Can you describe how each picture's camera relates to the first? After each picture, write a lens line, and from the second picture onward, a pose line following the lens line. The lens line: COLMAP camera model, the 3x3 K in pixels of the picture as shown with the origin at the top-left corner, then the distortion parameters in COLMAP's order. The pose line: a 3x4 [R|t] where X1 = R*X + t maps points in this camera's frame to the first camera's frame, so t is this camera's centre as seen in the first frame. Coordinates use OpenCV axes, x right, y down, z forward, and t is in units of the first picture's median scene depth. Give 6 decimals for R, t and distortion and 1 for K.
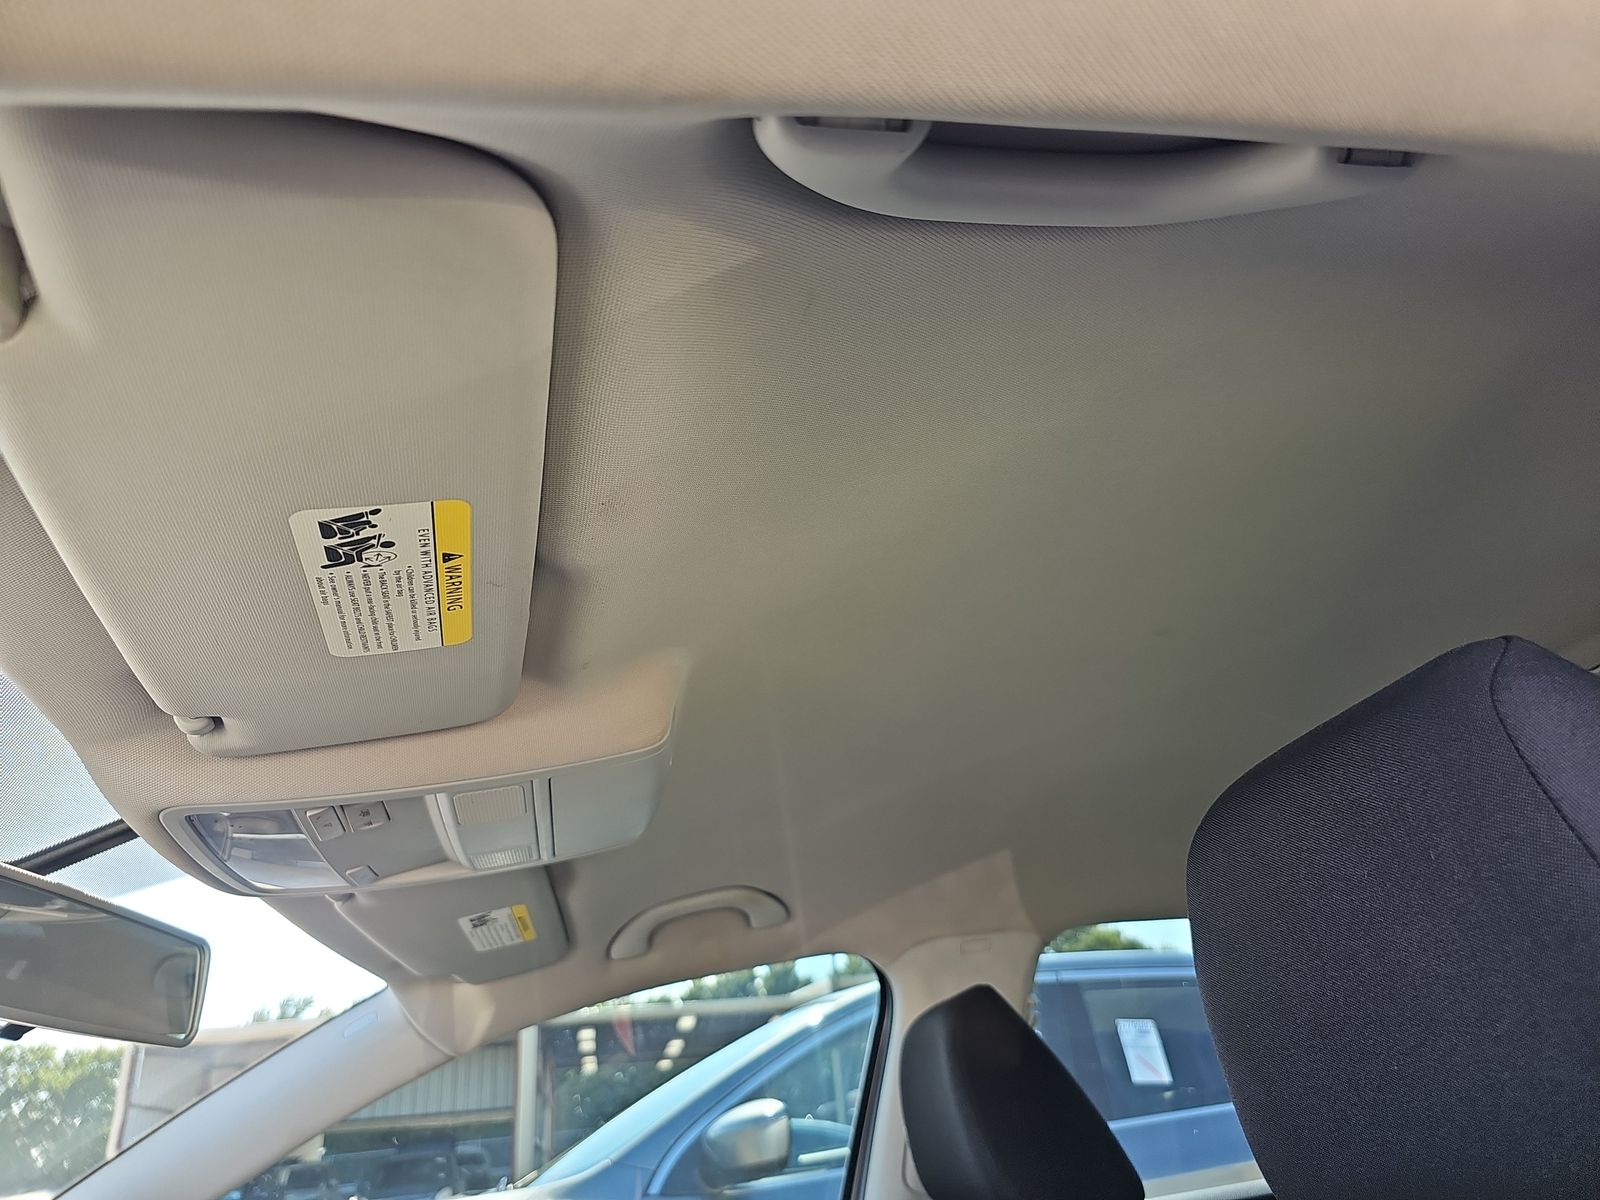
lens RADIAL K [[1092.7, 0, 803.9], [0, 1092.7, 602.3], [0, 0, 1]] dist [0.029483, -0.036530]
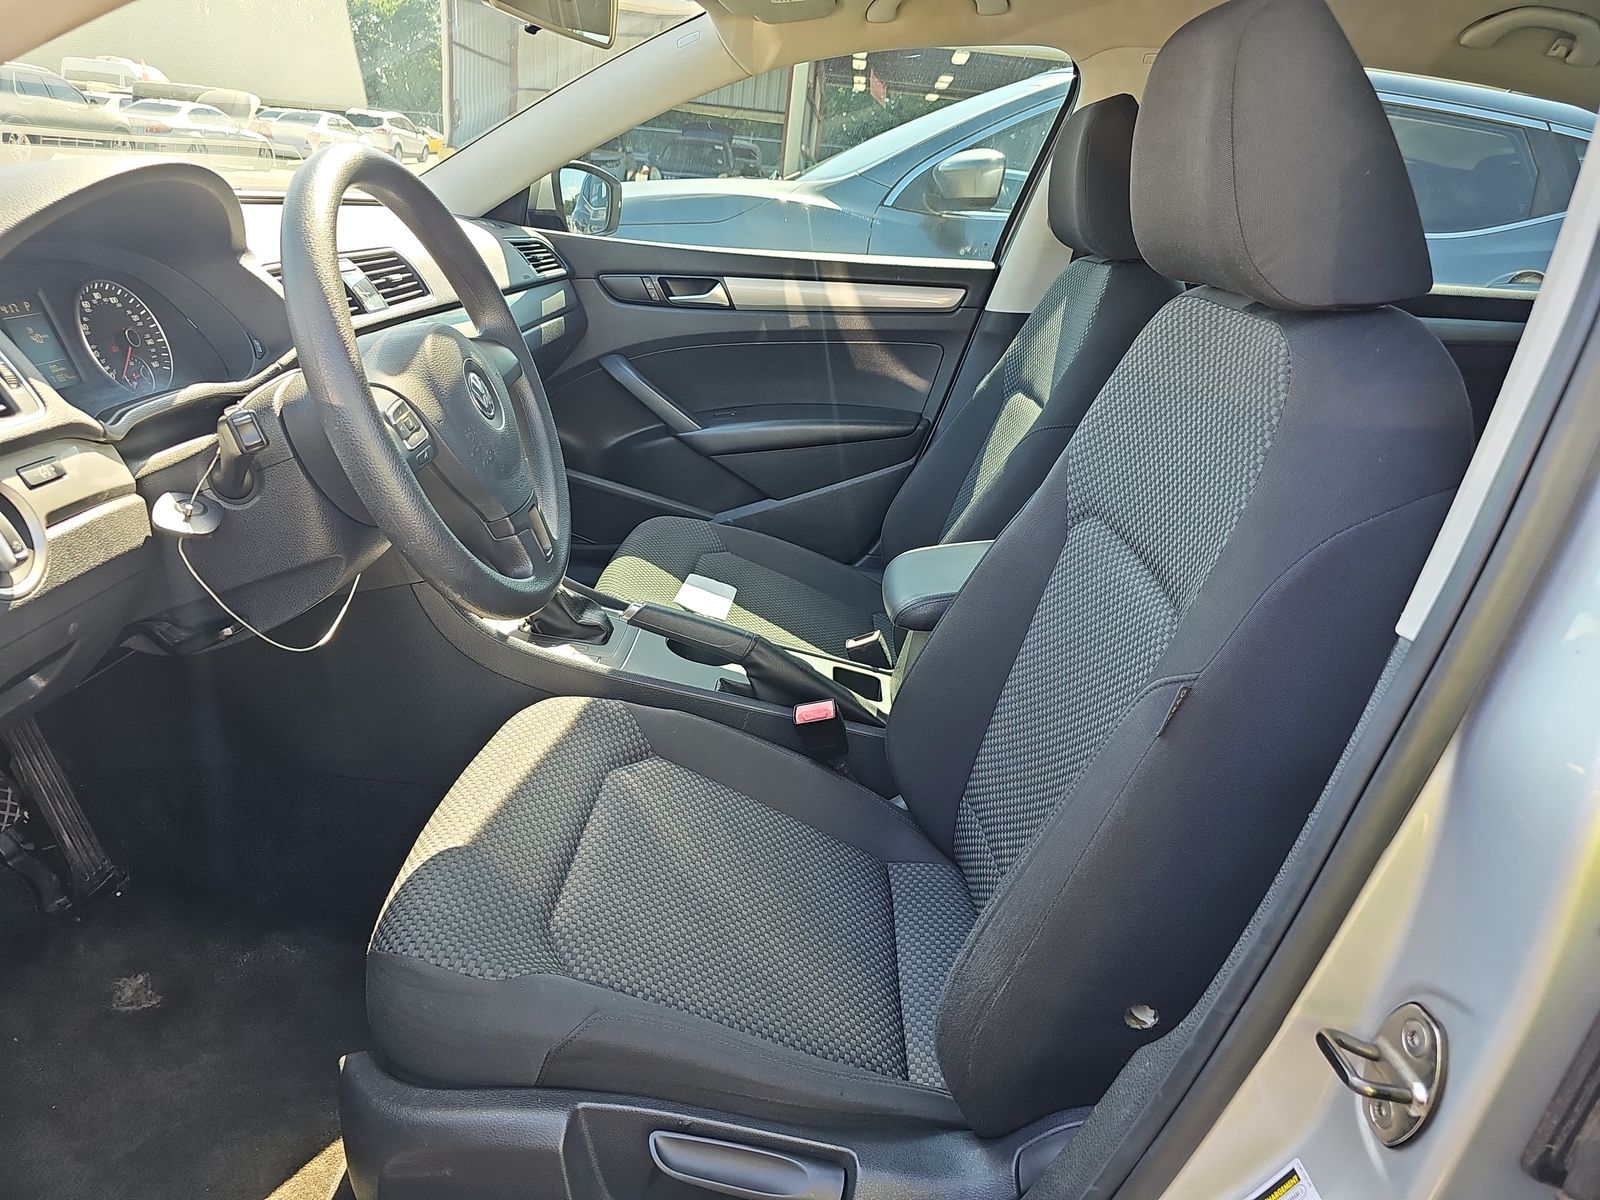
lens RADIAL K [[1092.7, 0, 800.6], [0, 1092.7, 612.2], [0, 0, 1]] dist [0.029483, -0.036530]
pose [[0.959799, 0.249054, -0.129452, 0.044969], [-0.070541, 0.660420, 0.747576, -0.087403], [0.271679, -0.708391, 0.651439, -0.181791]]
